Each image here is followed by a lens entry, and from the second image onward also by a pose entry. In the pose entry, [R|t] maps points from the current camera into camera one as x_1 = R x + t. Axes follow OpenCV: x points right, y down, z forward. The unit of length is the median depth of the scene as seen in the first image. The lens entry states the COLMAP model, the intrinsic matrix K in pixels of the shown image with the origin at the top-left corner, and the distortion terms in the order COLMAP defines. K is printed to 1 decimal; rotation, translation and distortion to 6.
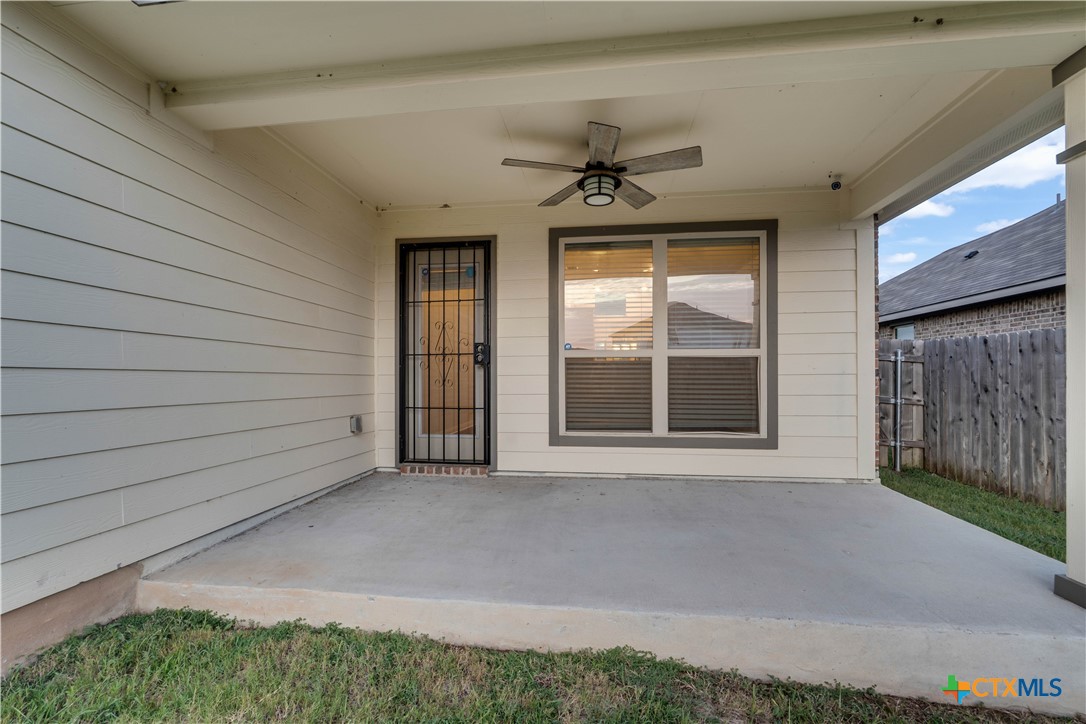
lens RADIAL K [[490.6, 0, 540.3], [0, 490.6, 381.3], [0, 0, 1]] dist [-0.007833, 0.000548]
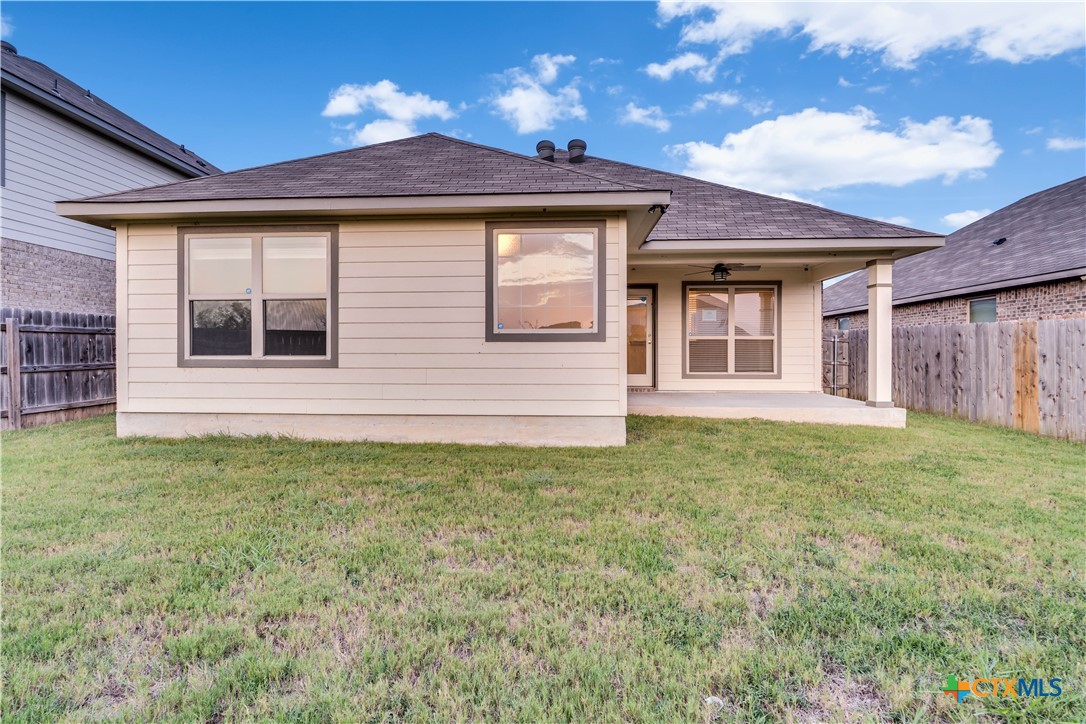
lens RADIAL K [[490.6, 0, 545.7], [0, 490.6, 357.8], [0, 0, 1]] dist [-0.007833, 0.000548]
pose [[0.997296, 0.004155, 0.073374, -0.533624], [-0.004151, 0.999991, -0.000202, 0.027817], [-0.073374, -0.000103, 0.997304, -0.822454]]
